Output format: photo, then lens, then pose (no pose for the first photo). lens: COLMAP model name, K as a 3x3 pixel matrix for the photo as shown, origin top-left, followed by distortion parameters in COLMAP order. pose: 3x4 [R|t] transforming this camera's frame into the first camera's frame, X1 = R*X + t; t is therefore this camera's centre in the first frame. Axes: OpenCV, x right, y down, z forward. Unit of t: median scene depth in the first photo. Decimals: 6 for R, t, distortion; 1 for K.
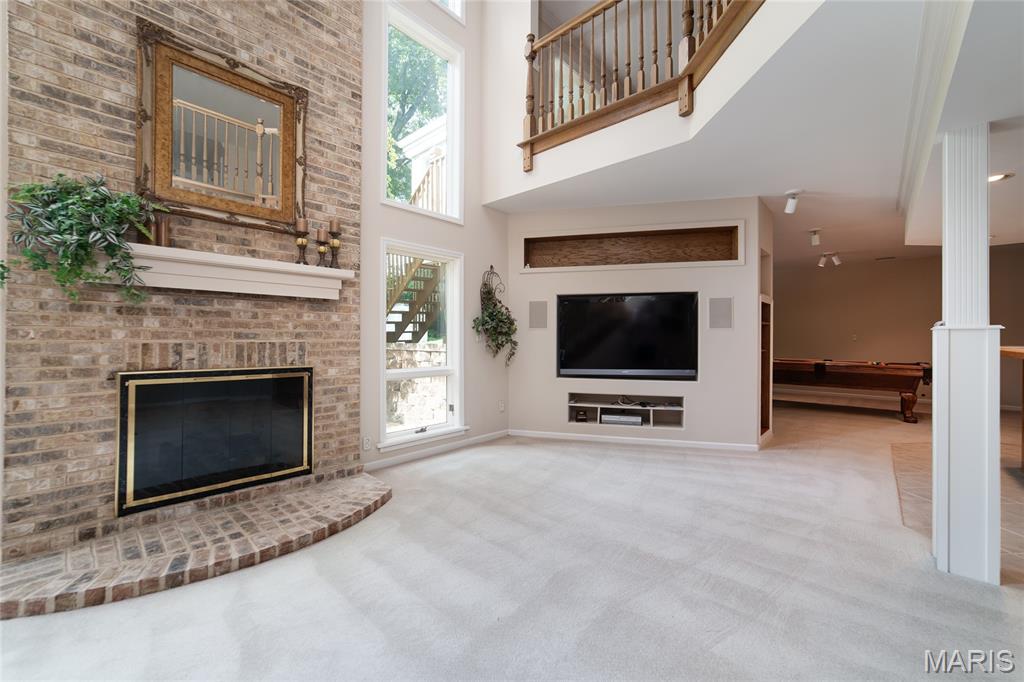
lens RADIAL K [[399.8, 0, 517.9], [0, 399.8, 336.3], [0, 0, 1]] dist [-0.001915, 0.000379]
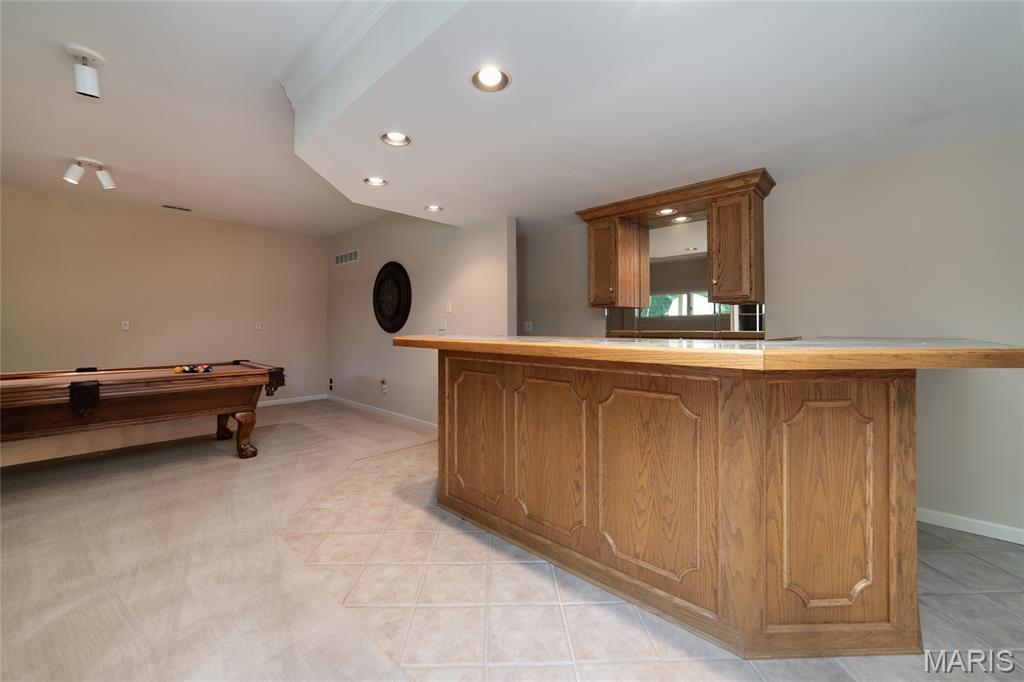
lens RADIAL K [[390.3, 0, 515.4], [0, 390.3, 327.2], [0, 0, 1]] dist [-0.002737, -0.000153]
pose [[0.013187, 0.000806, 0.999913, 0.302611], [0.001491, 0.999999, -0.000826, 0.005990], [-0.999912, 0.001501, 0.013186, 0.472442]]
